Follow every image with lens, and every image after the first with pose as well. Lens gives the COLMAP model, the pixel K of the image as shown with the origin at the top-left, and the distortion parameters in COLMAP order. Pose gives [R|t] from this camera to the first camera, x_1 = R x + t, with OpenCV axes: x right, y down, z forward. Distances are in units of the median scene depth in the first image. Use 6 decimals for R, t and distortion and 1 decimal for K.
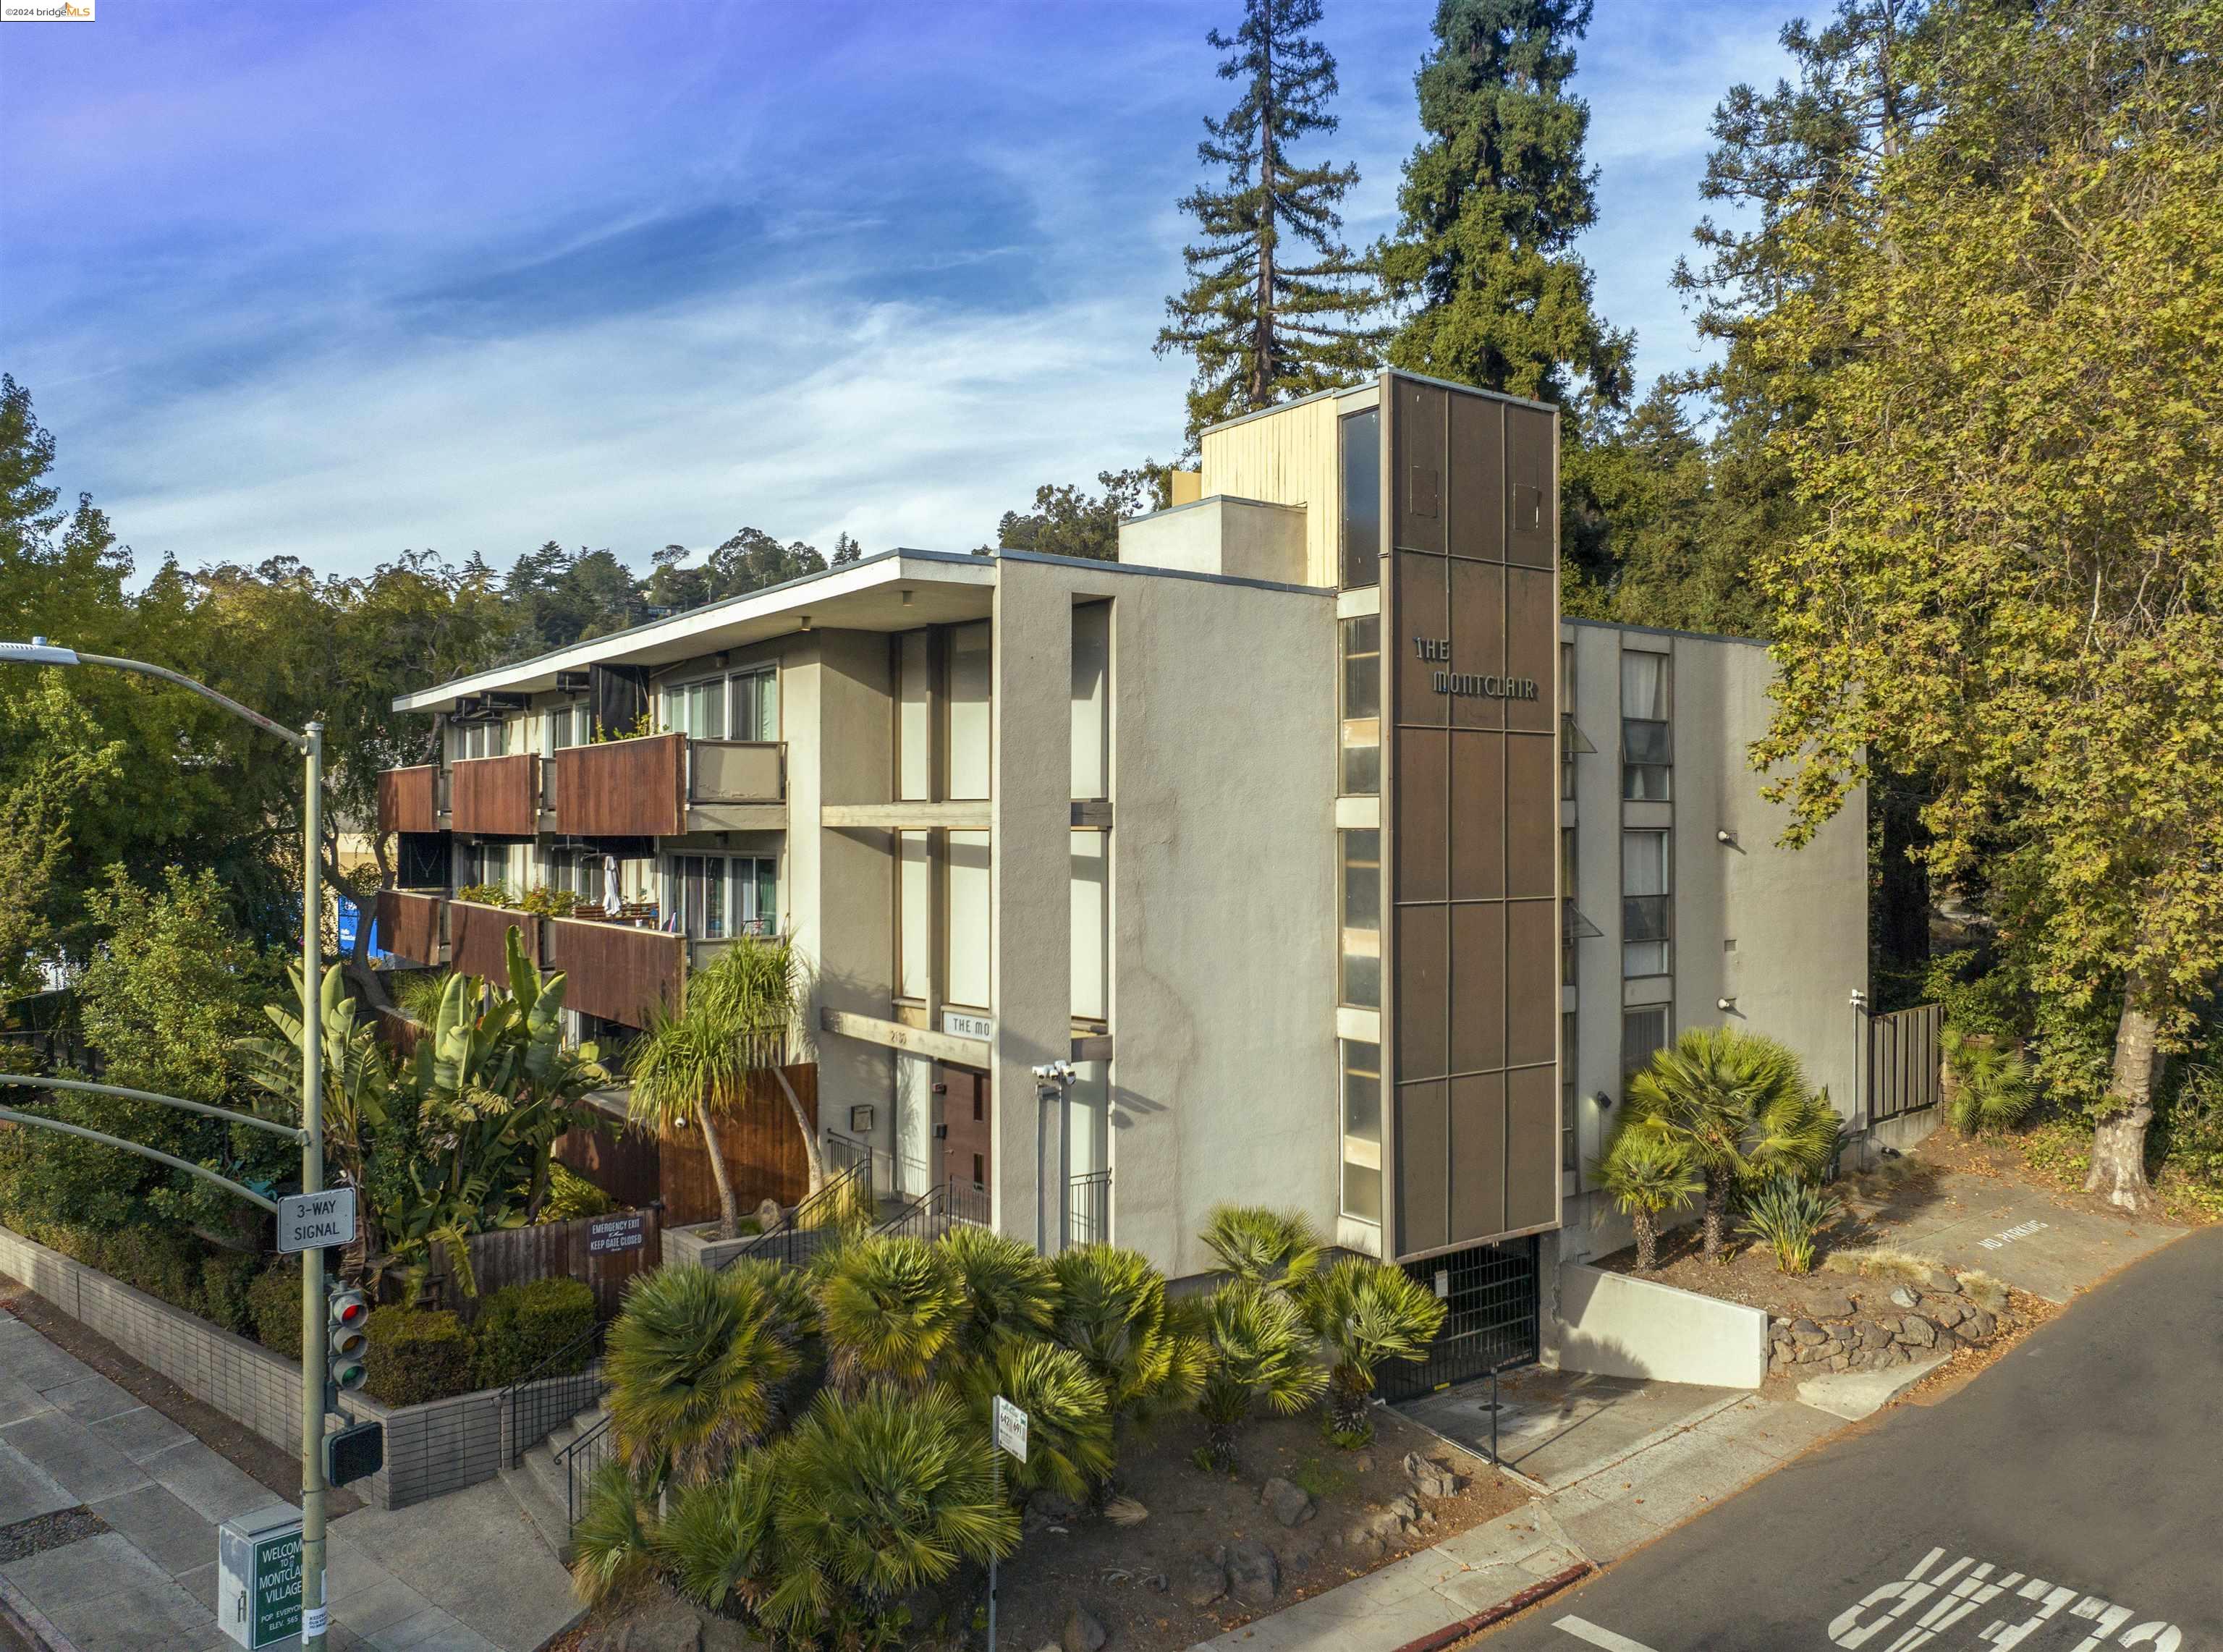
lens RADIAL K [[1594.3, 0, 1114.5], [0, 1594.3, 819.5], [0, 0, 1]] dist [-0.035372, -0.000388]
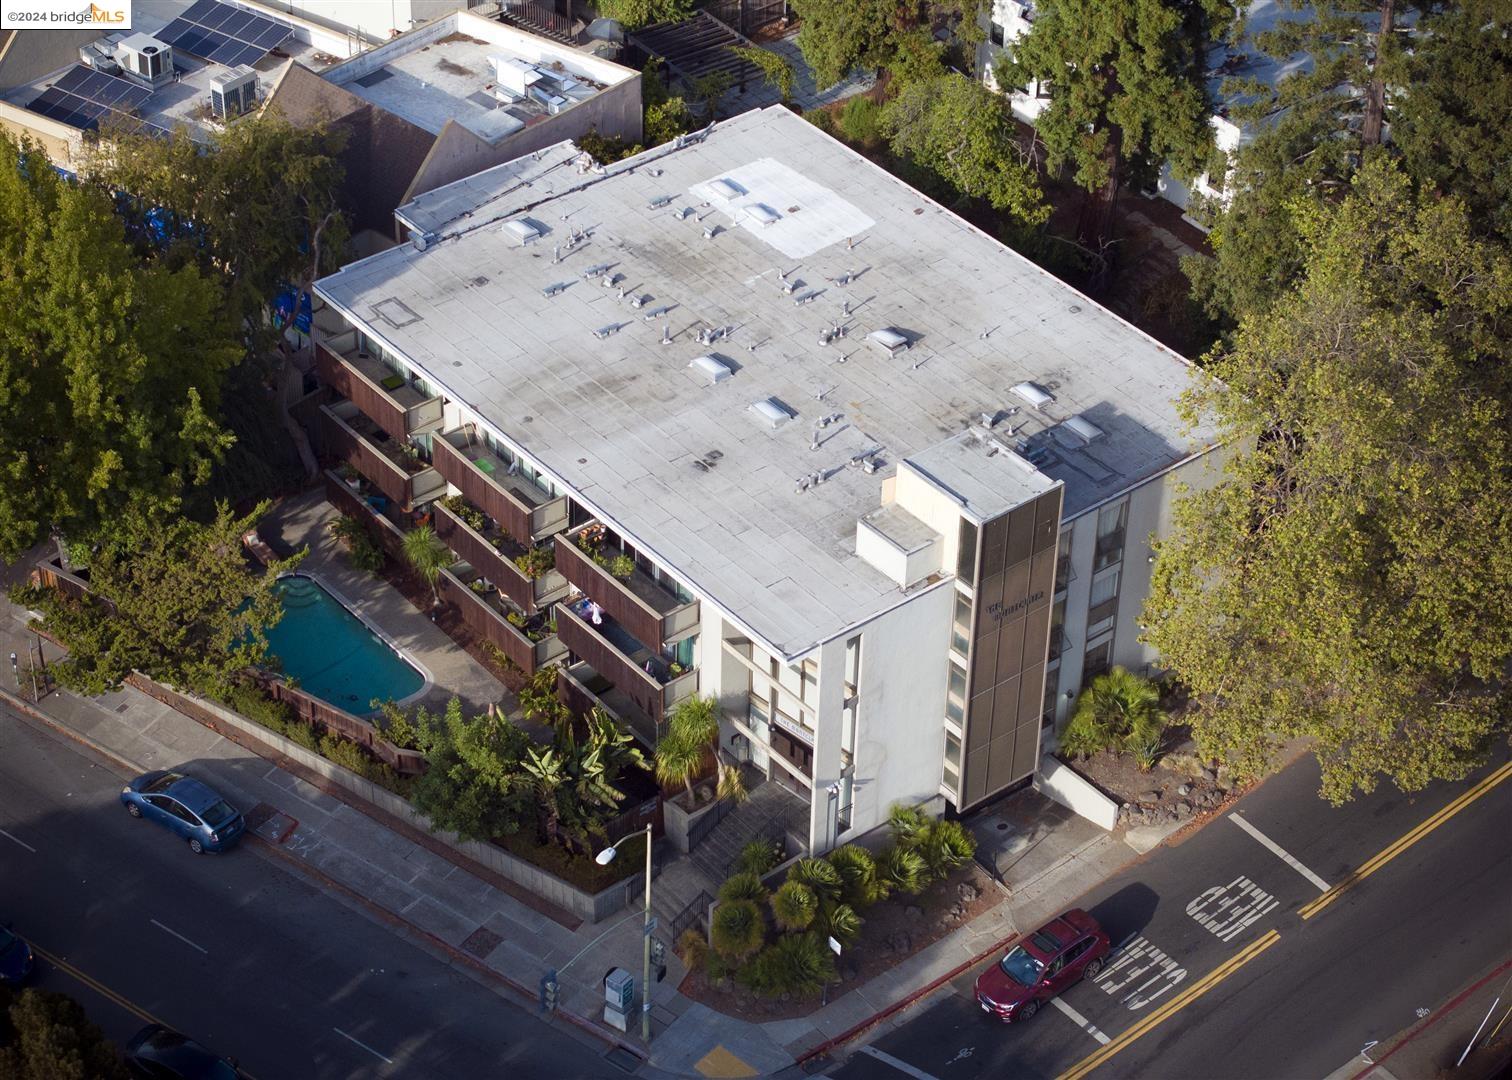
lens RADIAL K [[3204.8, 0, 756.1], [0, 3204.8, 537.8], [0, 0, 1]] dist [-0.107166, 0.000000]
pose [[0.998312, -0.015433, 0.055992, -0.405174], [-0.021734, 0.794739, 0.606563, -2.995698], [-0.053860, -0.606756, 0.793062, -2.613127]]
